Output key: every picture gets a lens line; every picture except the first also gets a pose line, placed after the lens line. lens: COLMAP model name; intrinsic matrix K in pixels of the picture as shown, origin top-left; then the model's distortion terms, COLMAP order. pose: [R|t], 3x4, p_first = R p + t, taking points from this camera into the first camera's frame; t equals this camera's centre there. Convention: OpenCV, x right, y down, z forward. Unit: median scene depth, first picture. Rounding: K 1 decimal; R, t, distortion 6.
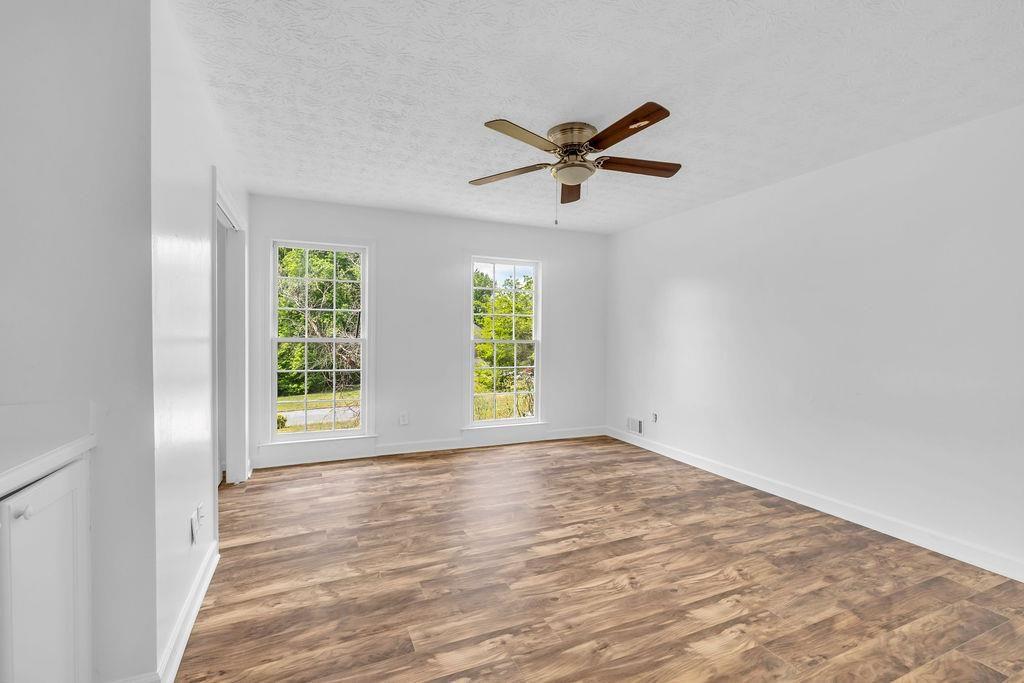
lens RADIAL K [[432.9, 0, 512.0], [0, 432.9, 341.5], [0, 0, 1]] dist [-0.000519, 0.000048]
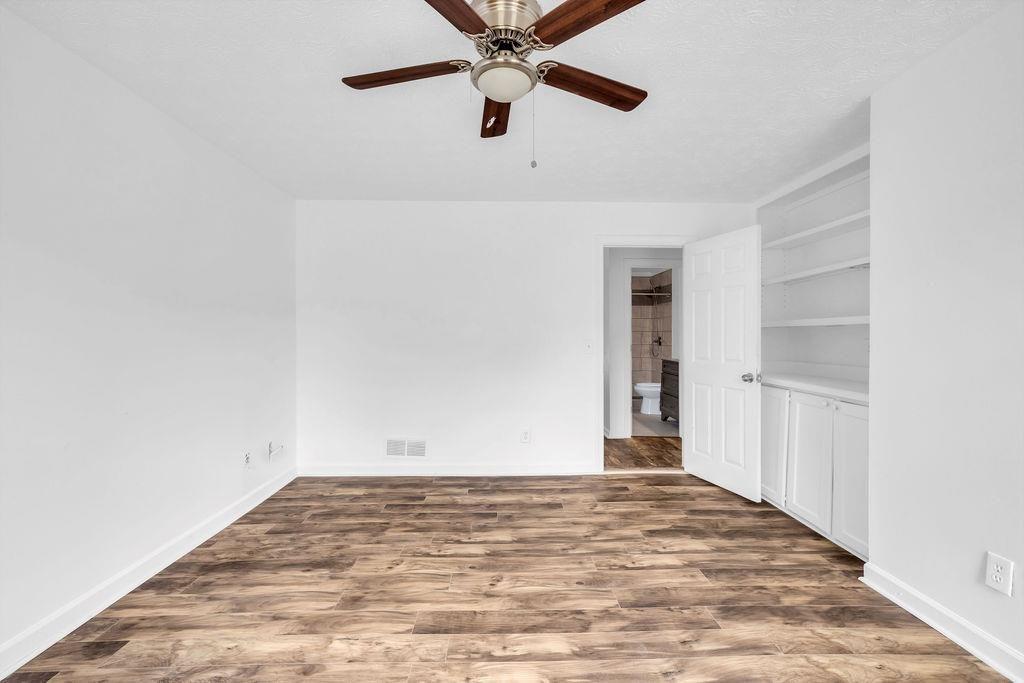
lens RADIAL K [[432.9, 0, 512.0], [0, 432.9, 341.5], [0, 0, 1]] dist [-0.000519, 0.000048]
pose [[-0.921629, -0.012174, 0.387880, -0.155218], [-0.000369, 0.999535, 0.030495, -0.055288], [-0.388071, 0.027962, -0.921205, 1.952848]]
